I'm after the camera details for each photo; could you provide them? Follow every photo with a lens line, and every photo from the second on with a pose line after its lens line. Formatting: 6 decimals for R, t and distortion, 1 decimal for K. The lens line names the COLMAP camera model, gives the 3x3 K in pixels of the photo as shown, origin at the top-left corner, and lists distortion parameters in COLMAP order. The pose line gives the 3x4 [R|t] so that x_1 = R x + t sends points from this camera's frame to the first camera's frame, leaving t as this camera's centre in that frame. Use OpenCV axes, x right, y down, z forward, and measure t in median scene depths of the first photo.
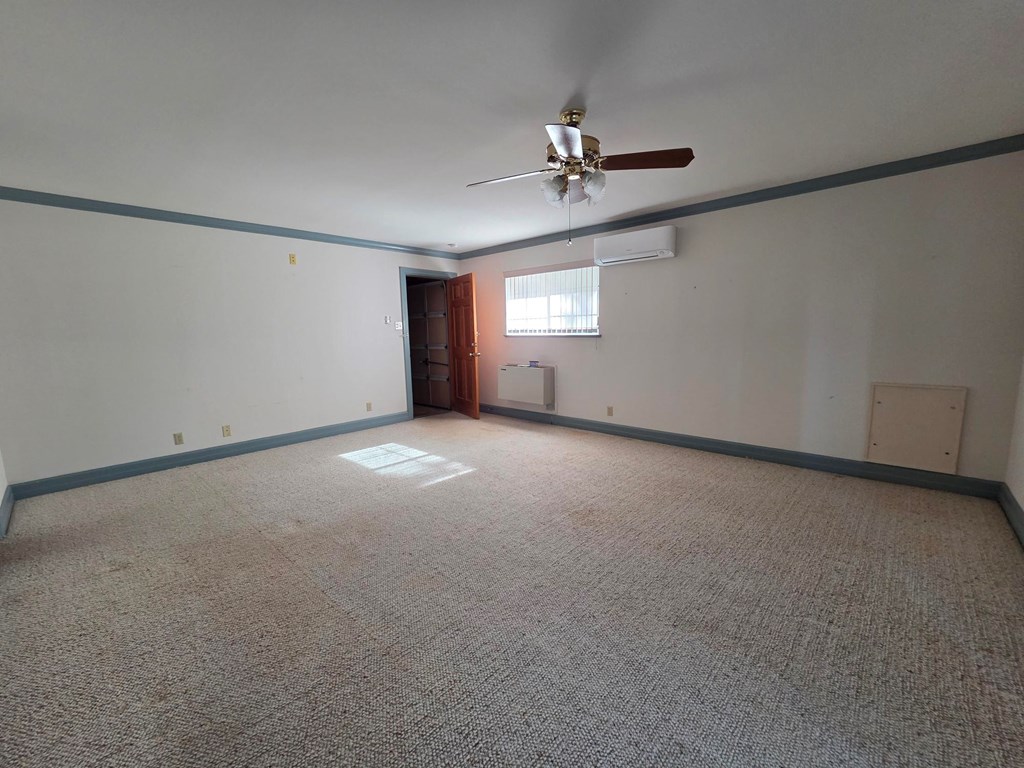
lens RADIAL K [[421.0, 0, 513.9], [0, 421.0, 388.7], [0, 0, 1]] dist [-0.021948, 0.006343]
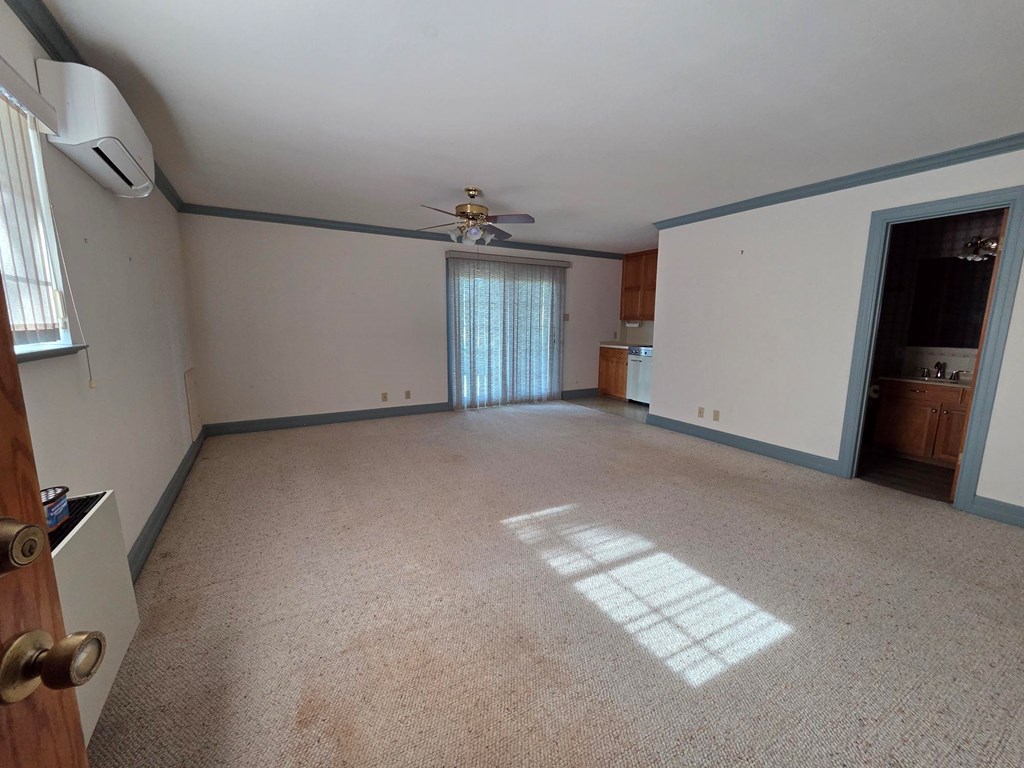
lens RADIAL K [[421.0, 0, 513.9], [0, 421.0, 388.7], [0, 0, 1]] dist [-0.021948, 0.006343]
pose [[-0.954289, -0.035155, 0.296811, -0.280825], [0.052874, 0.957540, 0.283412, -0.202872], [-0.294172, 0.286150, -0.911911, 1.432563]]
